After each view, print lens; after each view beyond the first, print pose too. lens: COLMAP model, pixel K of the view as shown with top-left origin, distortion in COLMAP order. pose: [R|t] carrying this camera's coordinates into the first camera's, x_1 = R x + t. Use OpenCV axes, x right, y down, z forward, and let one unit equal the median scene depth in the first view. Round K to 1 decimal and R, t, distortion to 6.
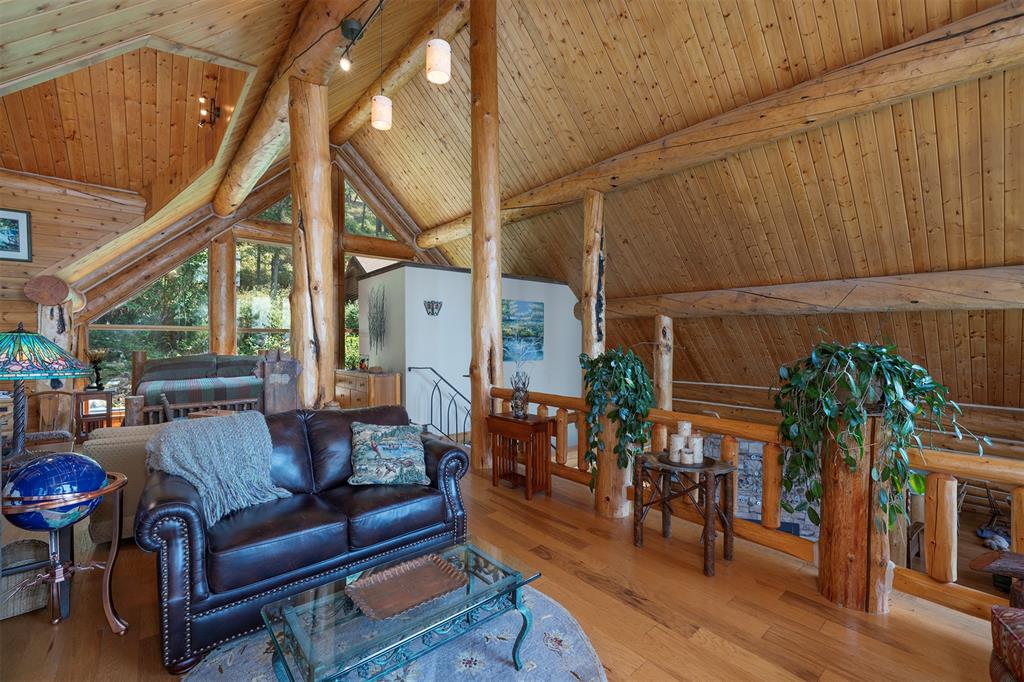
lens RADIAL K [[416.7, 0, 512.0], [0, 416.7, 341.0], [0, 0, 1]] dist [0.000868, 0.000078]
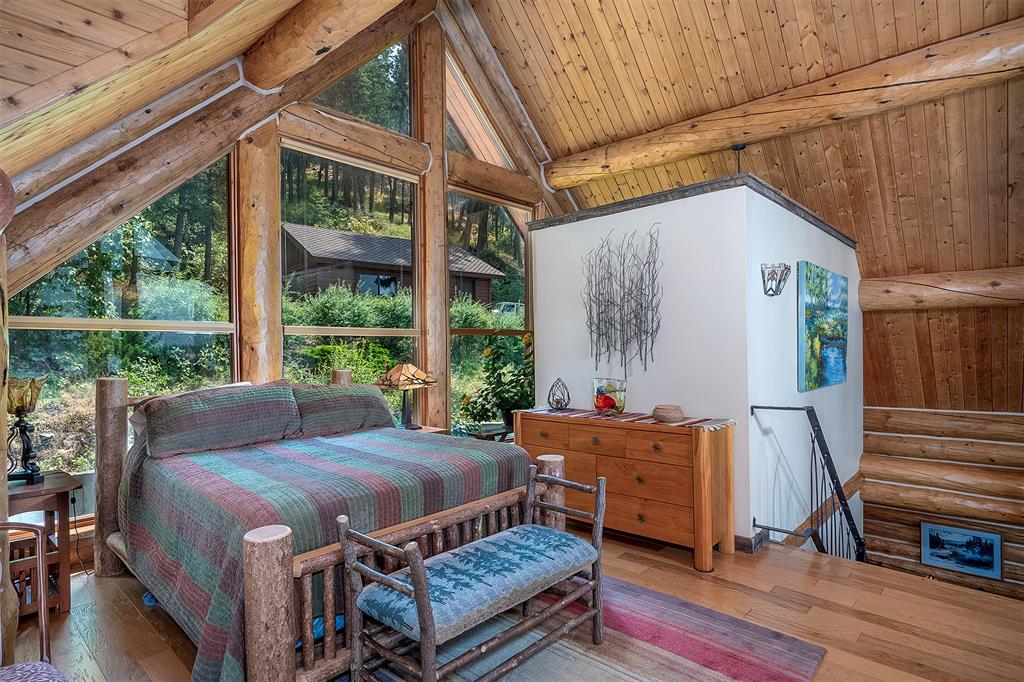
lens RADIAL K [[541.1, 0, 512.0], [0, 541.1, 341.0], [0, 0, 1]] dist [-0.001857, -0.000206]
pose [[0.993565, -0.011037, 0.112729, -0.518655], [0.012651, 0.999827, -0.013619, -0.002024], [-0.112559, 0.014958, 0.993532, 0.389203]]
